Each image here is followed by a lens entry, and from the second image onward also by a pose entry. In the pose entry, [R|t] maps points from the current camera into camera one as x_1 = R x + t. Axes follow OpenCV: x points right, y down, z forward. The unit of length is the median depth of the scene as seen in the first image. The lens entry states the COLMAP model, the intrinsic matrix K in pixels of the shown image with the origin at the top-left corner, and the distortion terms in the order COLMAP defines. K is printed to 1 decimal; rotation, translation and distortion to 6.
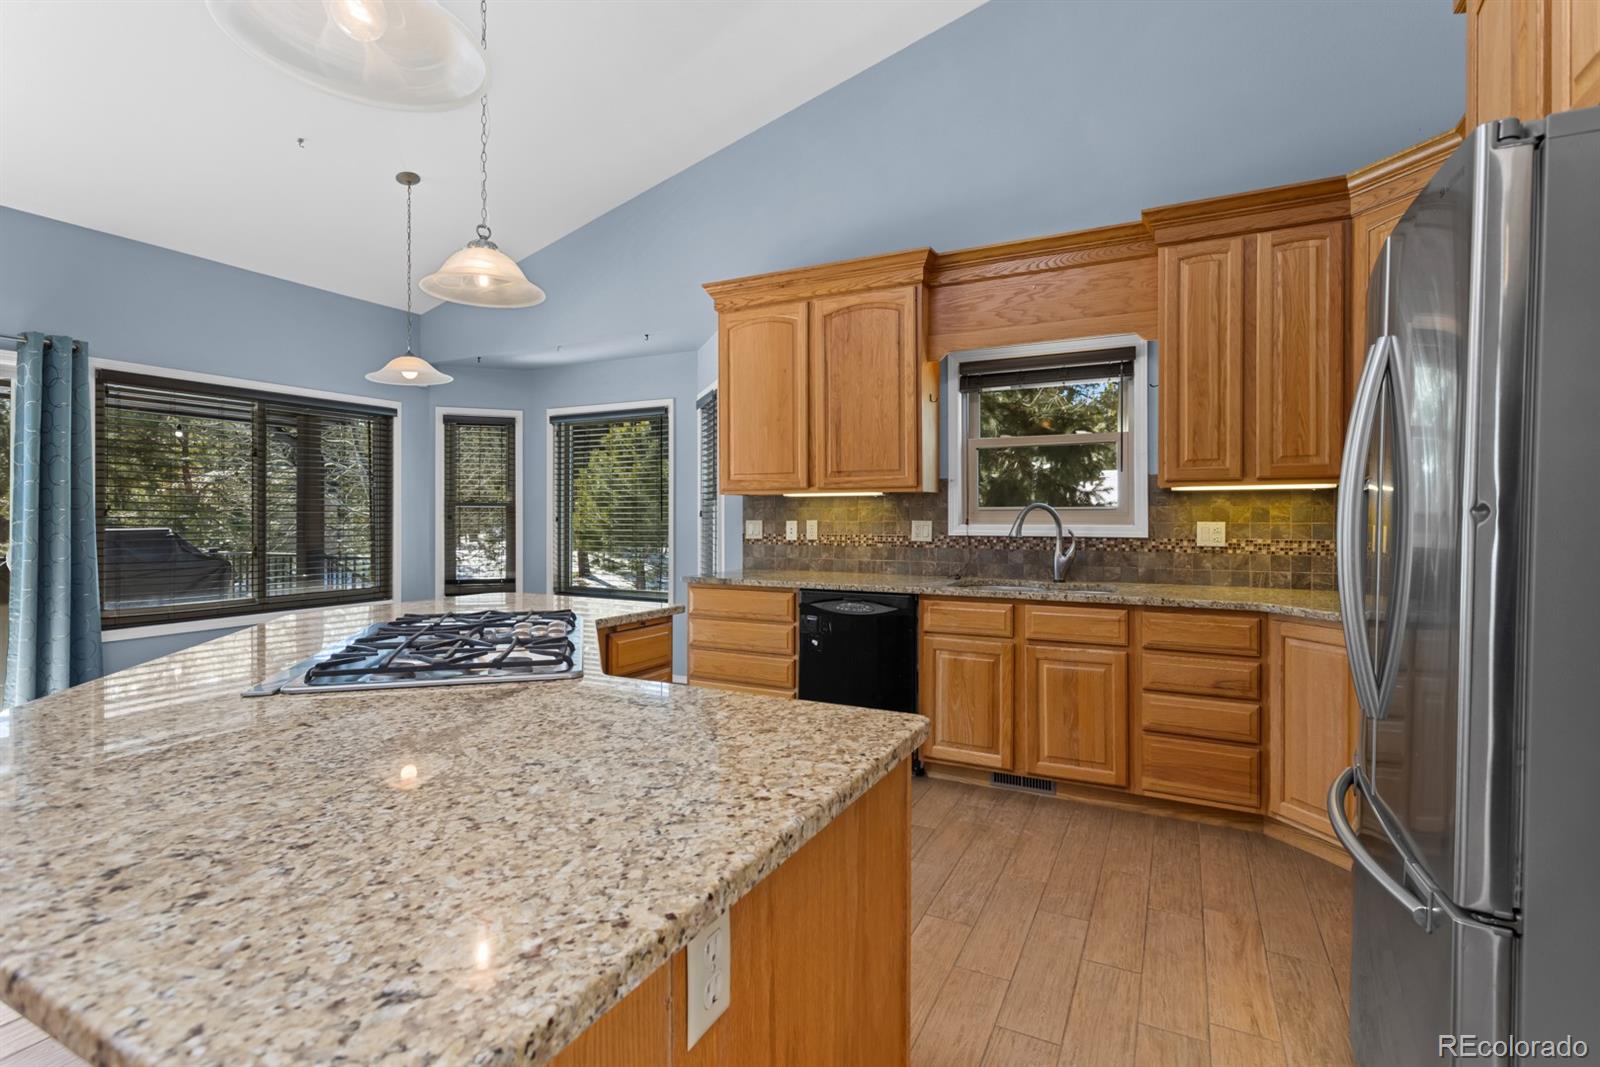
lens RADIAL K [[768.0, 0, 802.5], [0, 768.0, 521.4], [0, 0, 1]] dist [0.008232, -0.000743]
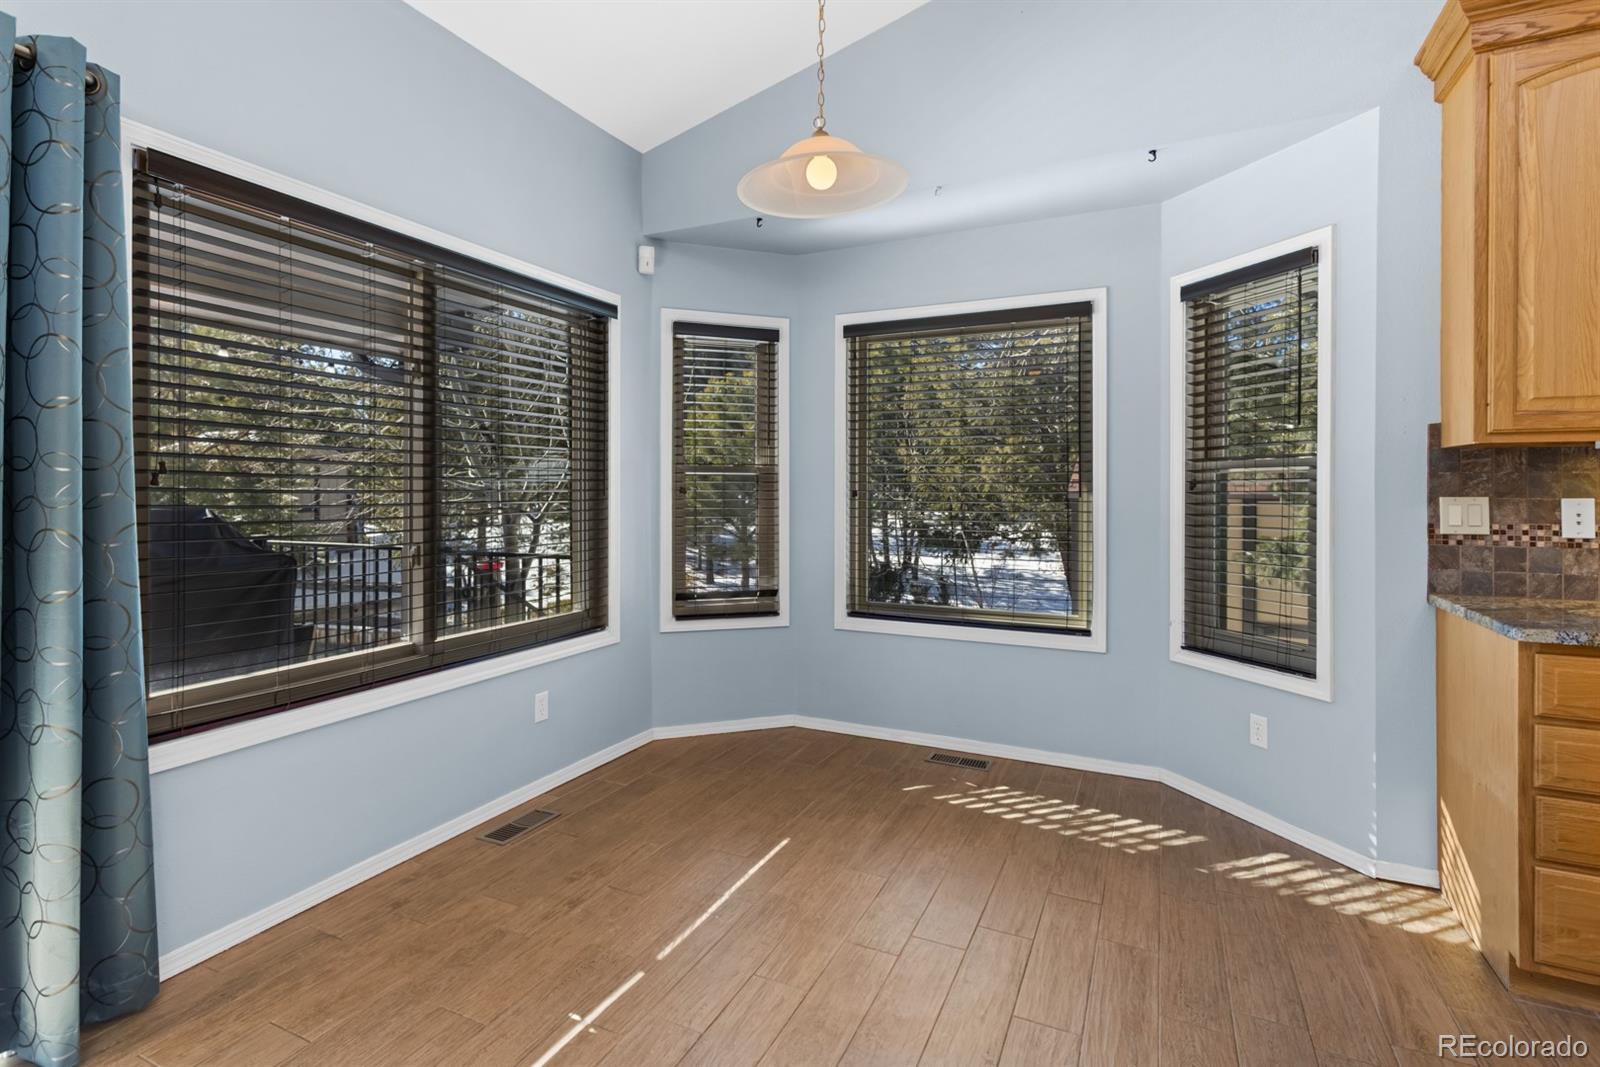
lens RADIAL K [[768.0, 0, 786.6], [0, 768.0, 492.0], [0, 0, 1]] dist [0.008232, -0.000743]
pose [[0.999515, 0.001294, 0.031106, -0.561978], [-0.001206, 0.999995, -0.002875, -0.003102], [-0.031109, 0.002836, 0.999512, 0.555733]]
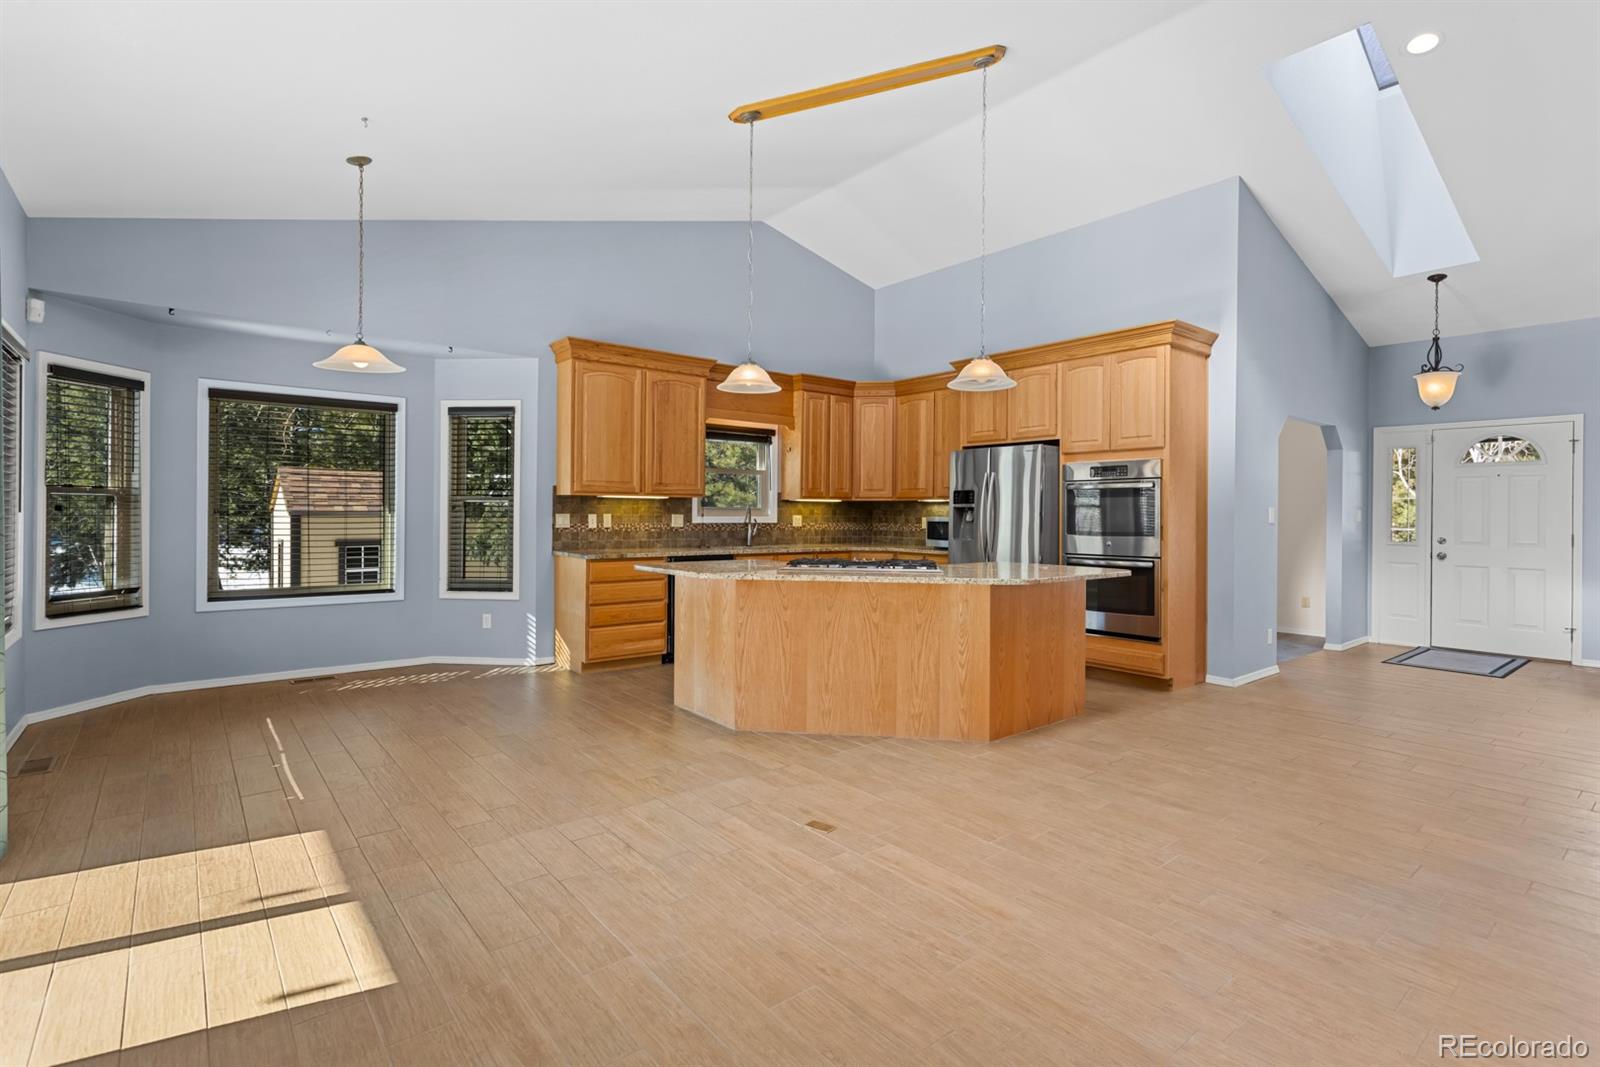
lens RADIAL K [[768.0, 0, 803.0], [0, 768.0, 521.1], [0, 0, 1]] dist [0.008232, -0.000743]
pose [[0.388427, -0.007907, 0.921446, -1.219404], [-0.003720, 0.999942, 0.010149, -0.004178], [-0.921472, -0.007370, 0.388375, 0.110958]]
